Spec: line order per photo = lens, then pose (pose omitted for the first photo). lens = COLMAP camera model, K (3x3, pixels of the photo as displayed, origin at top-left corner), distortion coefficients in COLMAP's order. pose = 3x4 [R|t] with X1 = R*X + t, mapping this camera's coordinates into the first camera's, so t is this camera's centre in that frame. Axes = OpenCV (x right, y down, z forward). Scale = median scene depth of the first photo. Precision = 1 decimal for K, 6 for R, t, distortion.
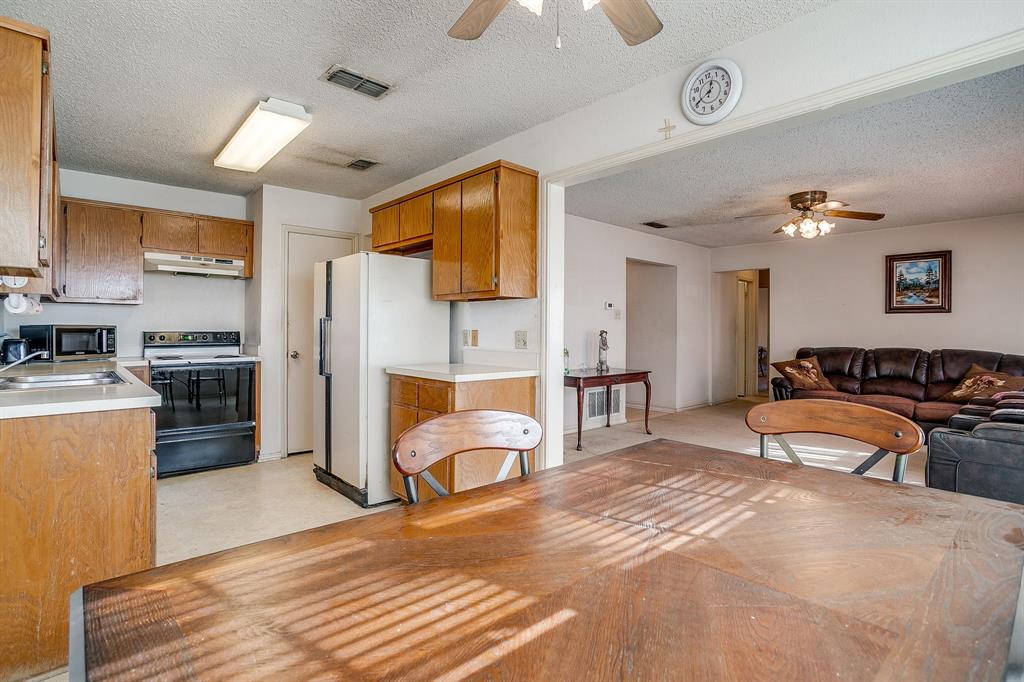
lens RADIAL K [[494.2, 0, 503.7], [0, 494.2, 334.9], [0, 0, 1]] dist [-0.055321, 0.027255]
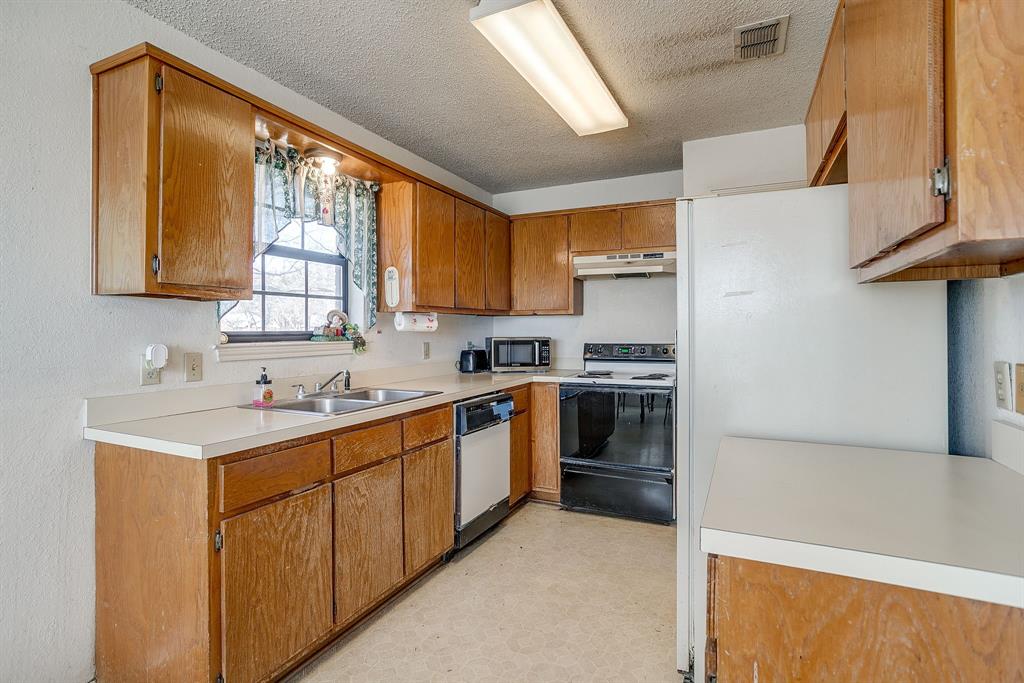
lens RADIAL K [[507.9, 0, 515.7], [0, 507.9, 334.6], [0, 0, 1]] dist [-0.033092, 0.000051]
pose [[0.401817, 0.001608, -0.915718, 0.098241], [-0.004467, 0.999990, -0.000204, -0.024801], [0.915709, 0.004173, 0.401821, 0.537410]]
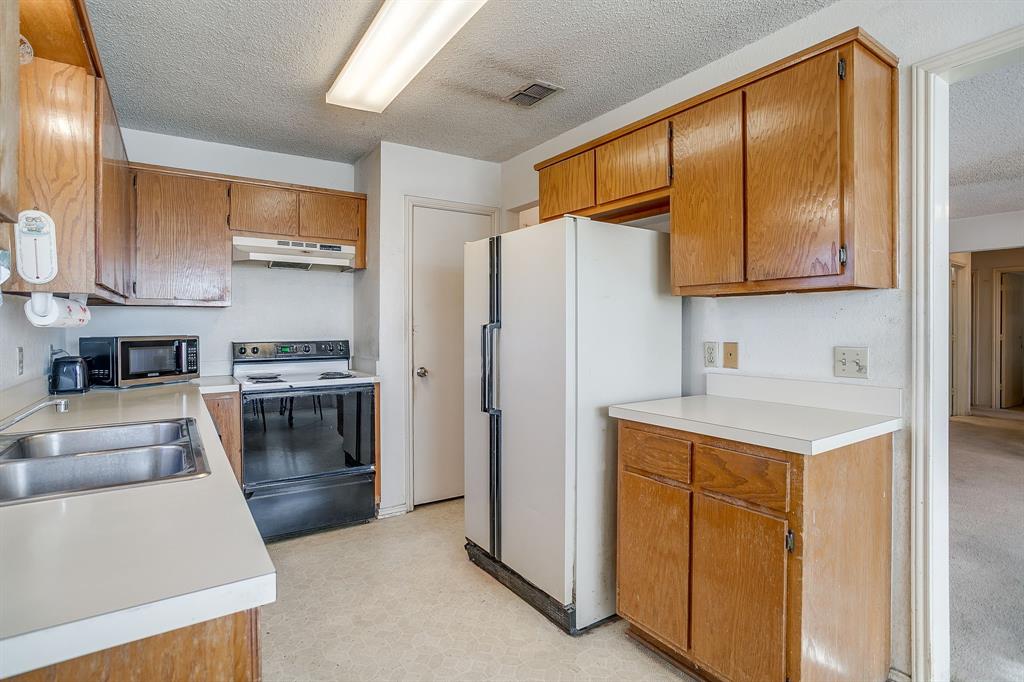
lens RADIAL K [[507.2, 0, 506.0], [0, 507.2, 335.2], [0, 0, 1]] dist [-0.075164, 0.044092]
pose [[0.990371, -0.004554, -0.138361, -0.234357], [0.005320, 0.999973, 0.005166, -0.021832], [0.138334, -0.005852, 0.990368, 0.316276]]
